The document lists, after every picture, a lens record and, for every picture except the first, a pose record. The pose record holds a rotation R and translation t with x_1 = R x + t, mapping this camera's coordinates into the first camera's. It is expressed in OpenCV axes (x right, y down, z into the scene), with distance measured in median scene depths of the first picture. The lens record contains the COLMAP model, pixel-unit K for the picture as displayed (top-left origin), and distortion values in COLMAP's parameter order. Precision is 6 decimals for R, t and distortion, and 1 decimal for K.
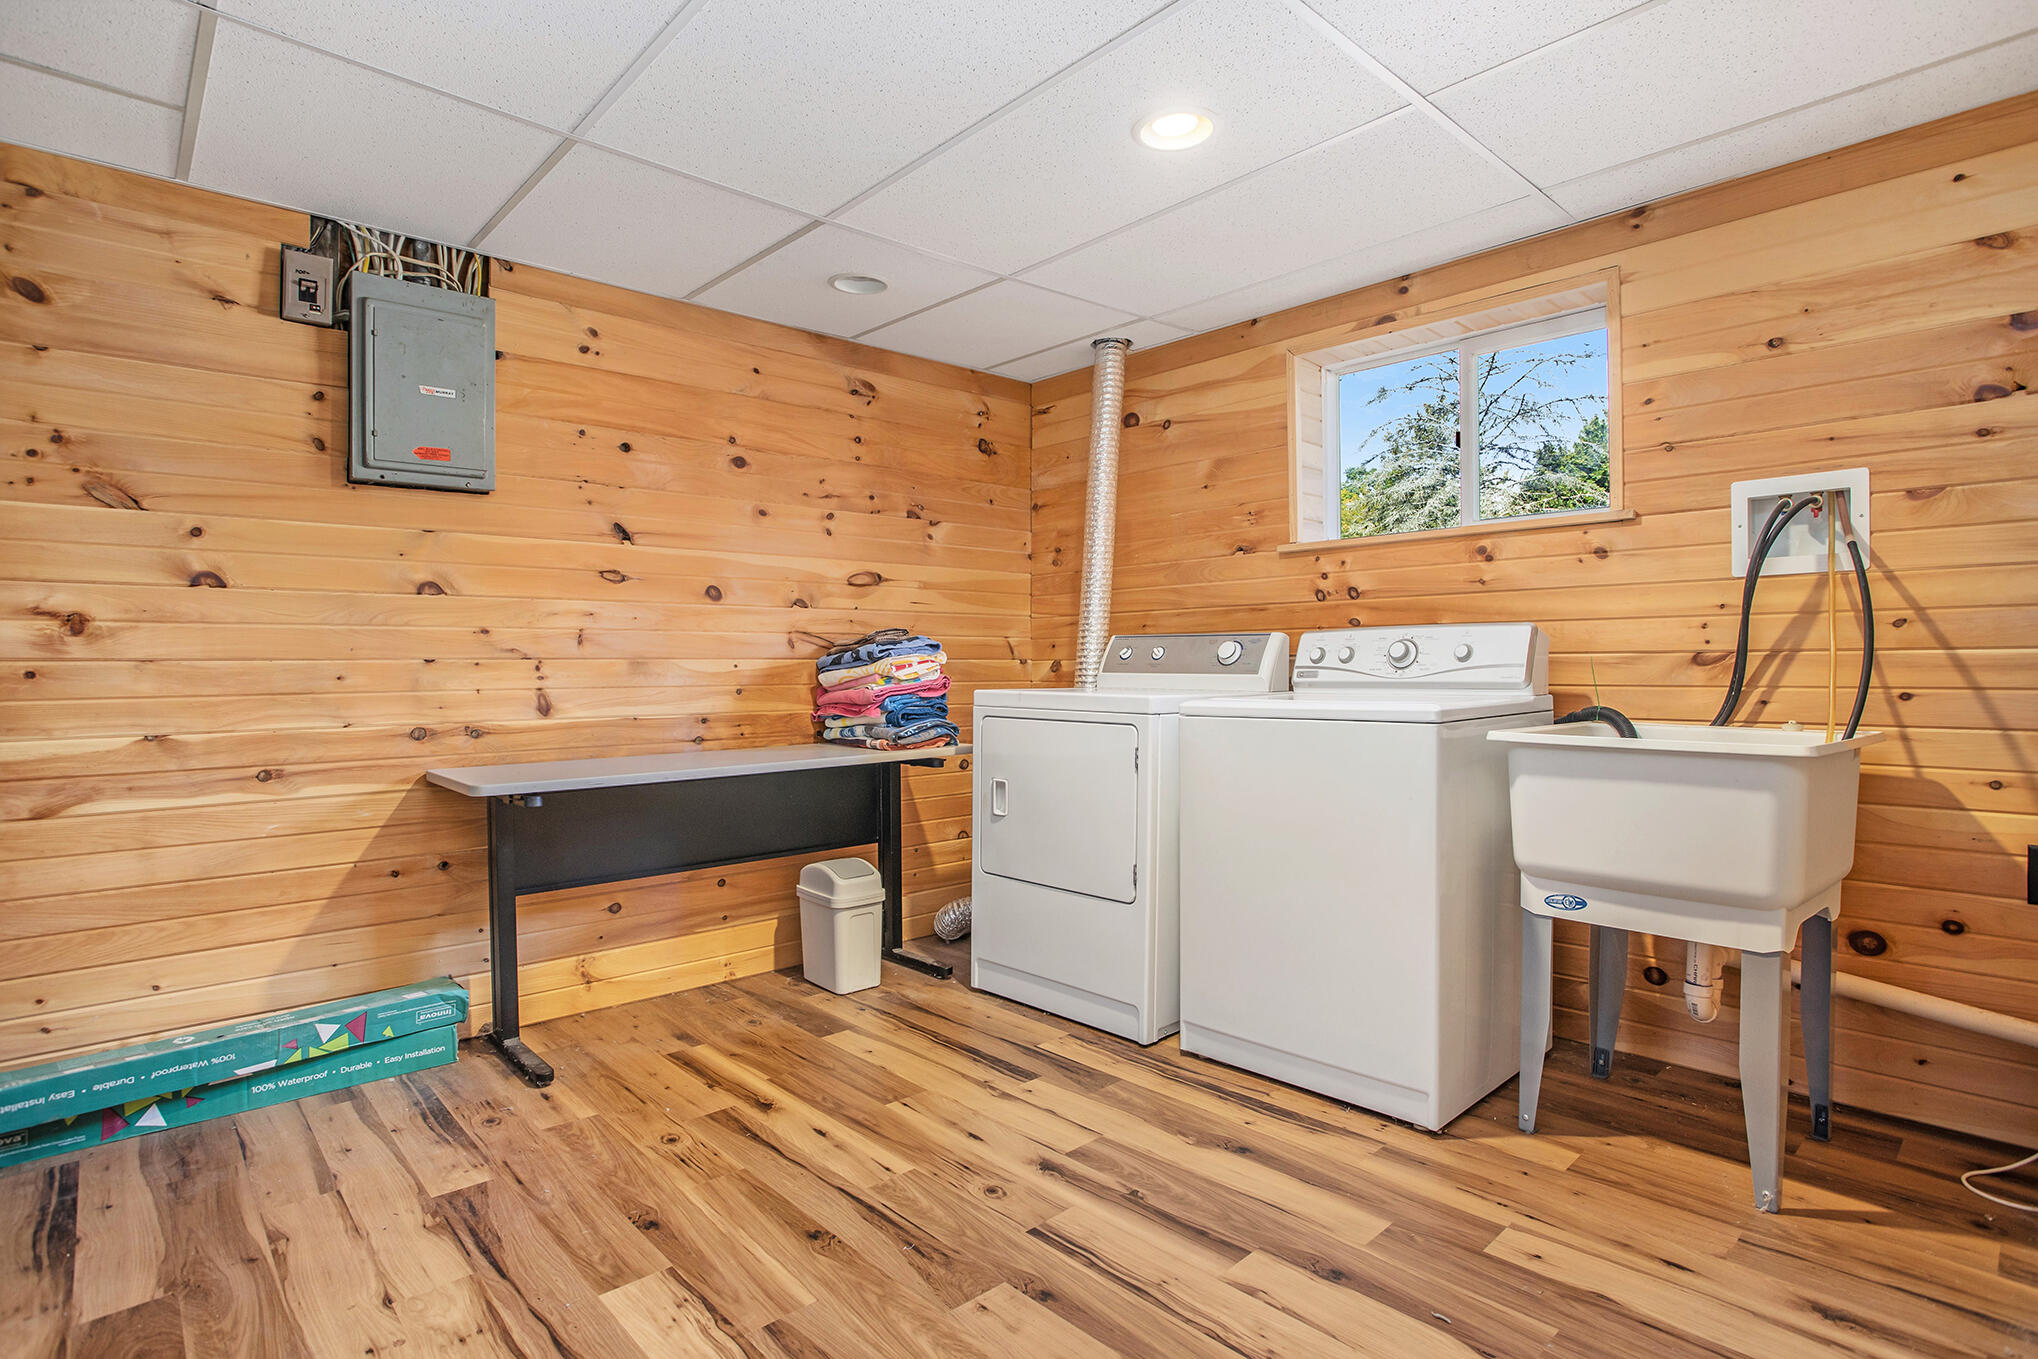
lens RADIAL K [[1020.7, 0, 1014.2], [0, 1020.7, 681.2], [0, 0, 1]] dist [-0.029276, 0.000364]
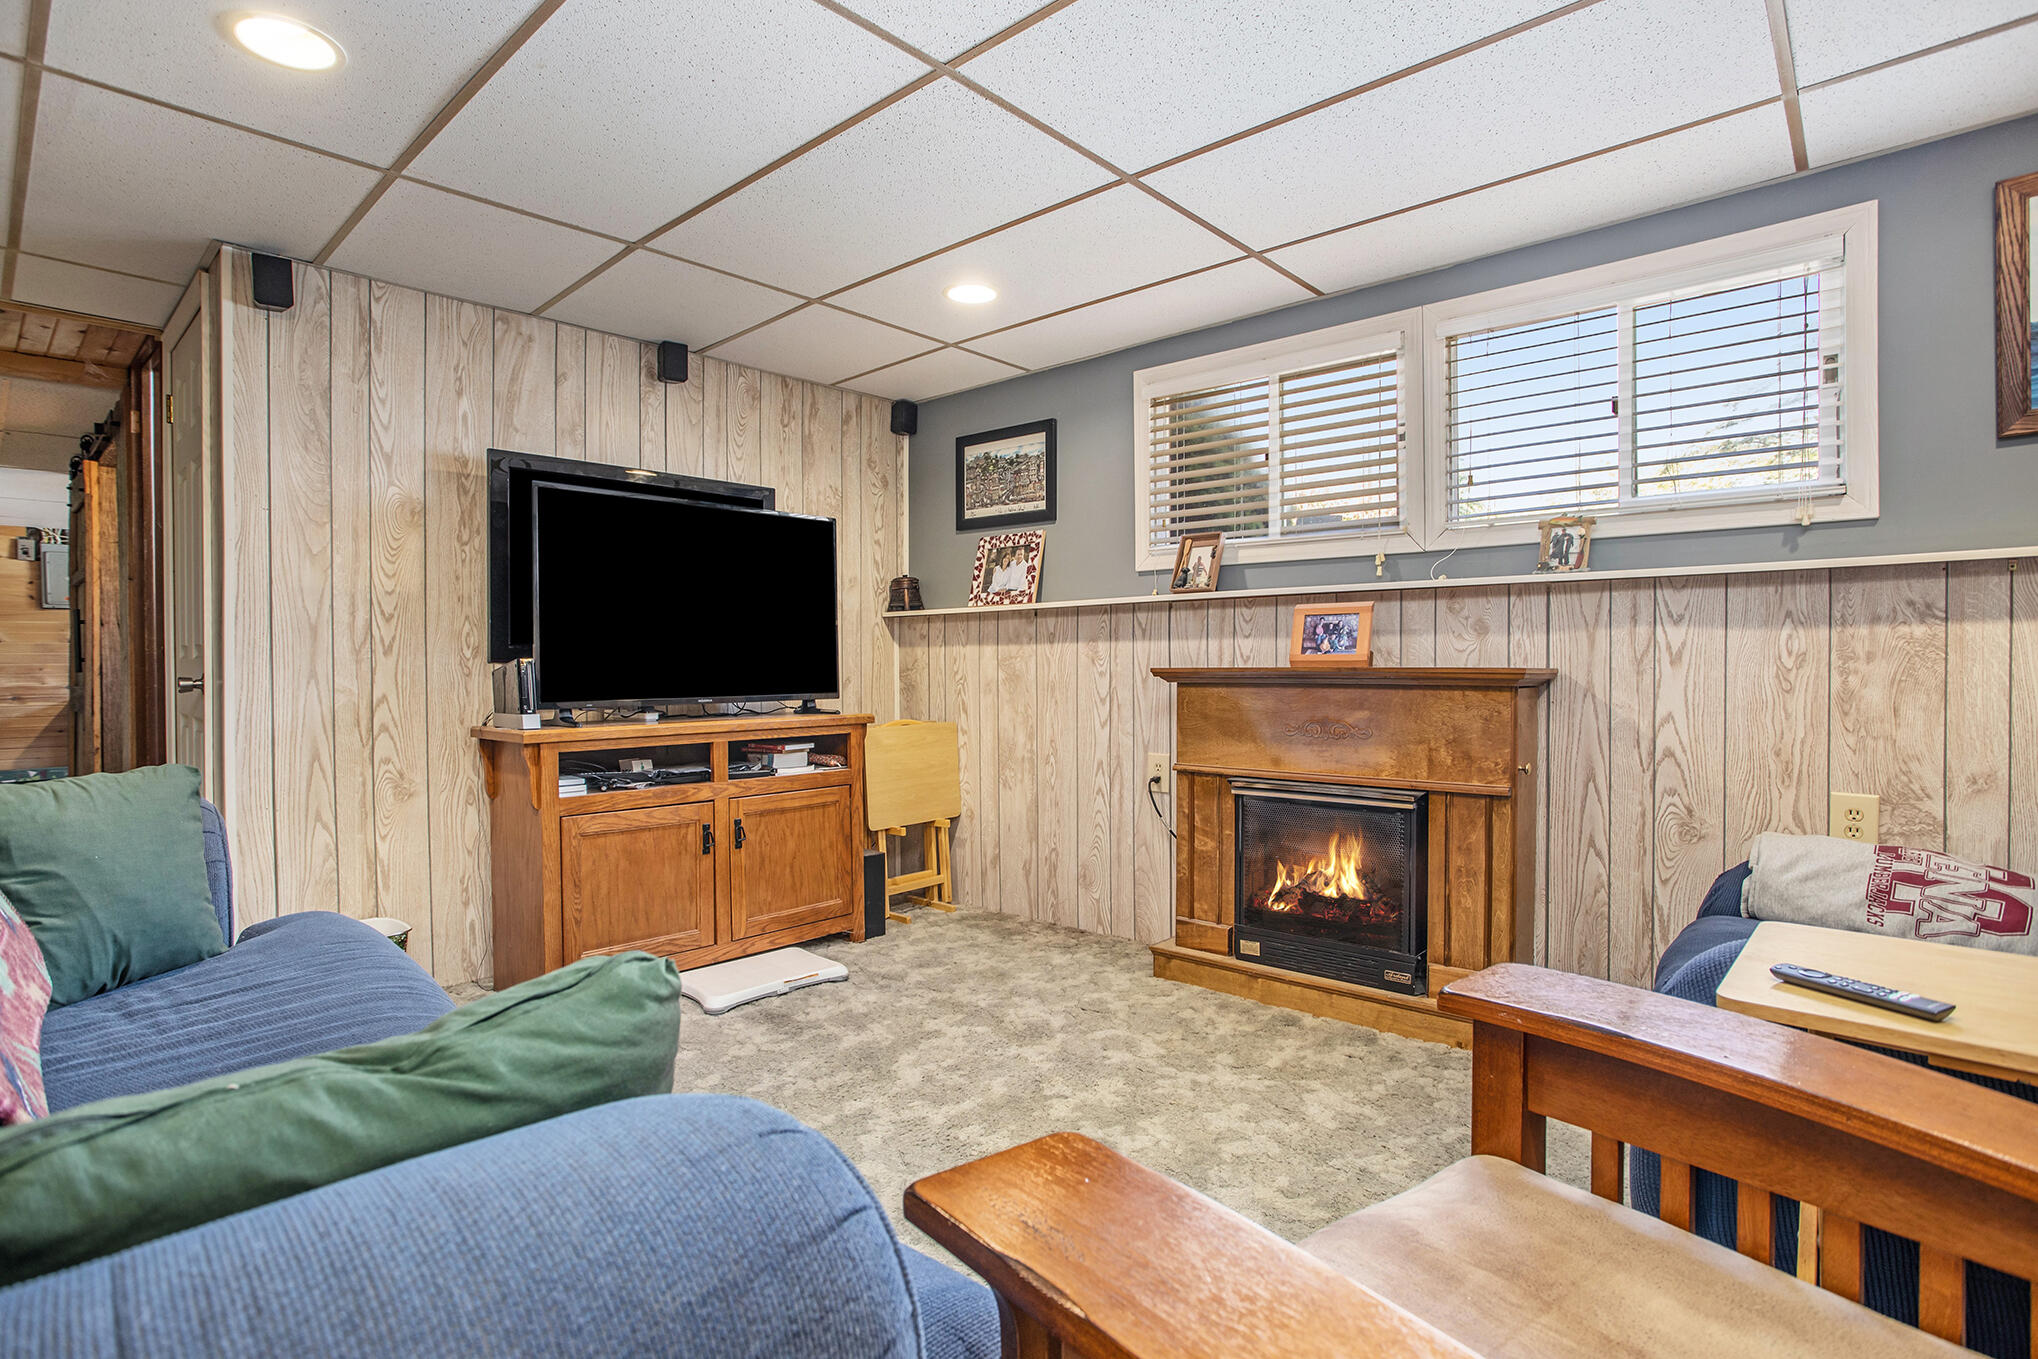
lens RADIAL K [[1020.7, 0, 1024.6], [0, 1020.7, 670.8], [0, 0, 1]] dist [-0.029276, 0.000364]
pose [[0.996361, 0.003428, 0.085168, 2.210792], [-0.004795, 0.999863, 0.015843, -0.063180], [-0.085102, -0.016193, 0.996241, -2.439770]]
